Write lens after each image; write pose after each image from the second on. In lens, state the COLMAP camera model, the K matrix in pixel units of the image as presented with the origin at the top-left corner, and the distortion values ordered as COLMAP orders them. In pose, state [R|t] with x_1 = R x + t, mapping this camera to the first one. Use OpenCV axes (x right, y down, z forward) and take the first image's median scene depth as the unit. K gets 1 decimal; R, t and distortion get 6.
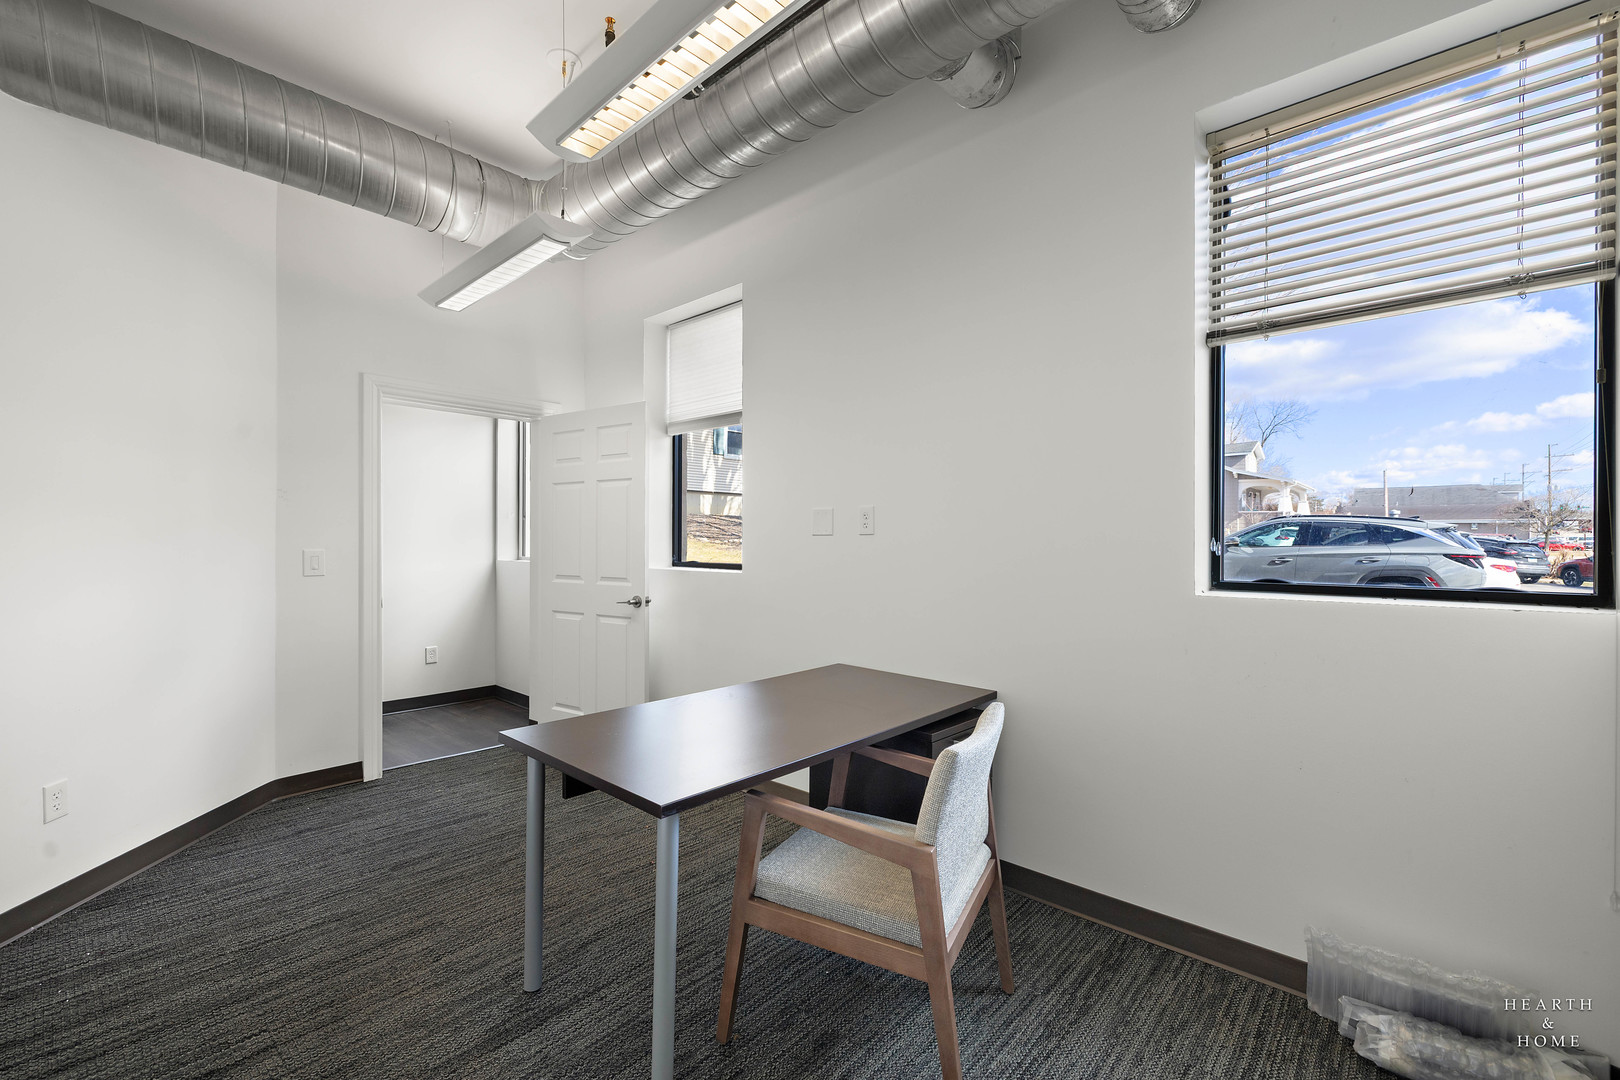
lens RADIAL K [[688.8, 0, 800.8], [0, 688.8, 548.0], [0, 0, 1]] dist [-0.001141, 0.000091]
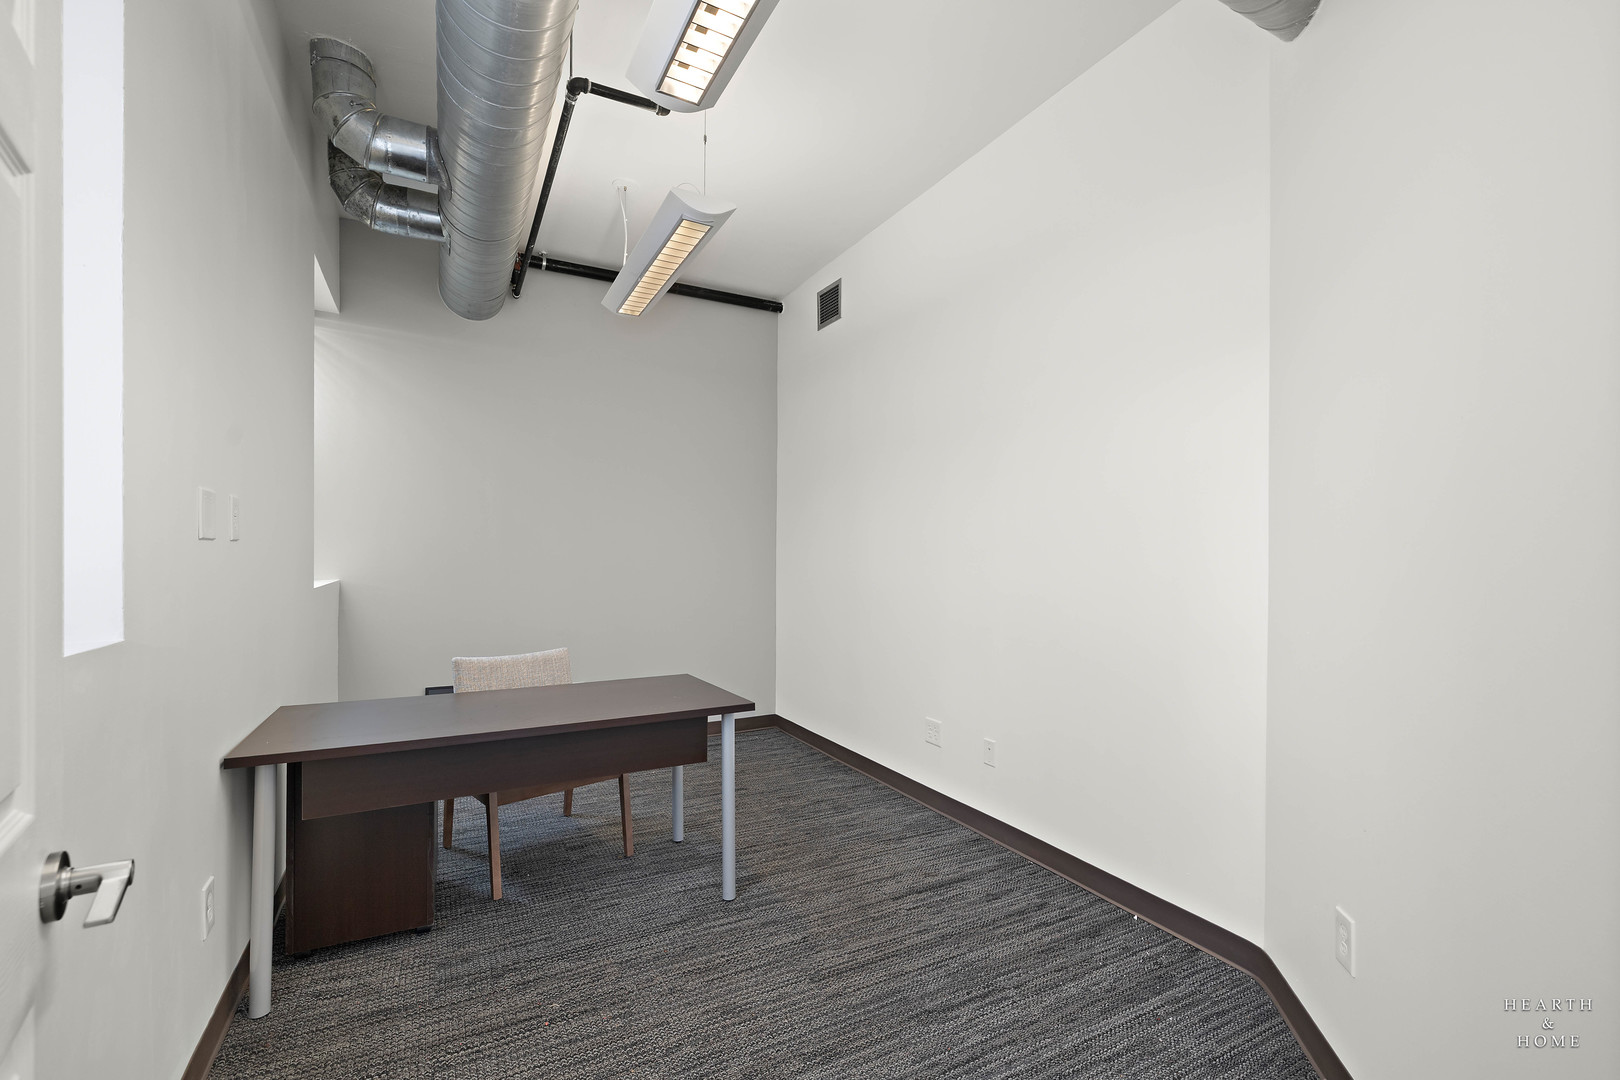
lens RADIAL K [[688.8, 0, 800.8], [0, 688.8, 548.0], [0, 0, 1]] dist [-0.001141, 0.000091]
pose [[-0.941291, -0.007209, 0.337519, -0.892652], [-0.007344, 0.999973, 0.000876, -0.025825], [-0.337516, -0.001654, -0.941318, 2.045975]]
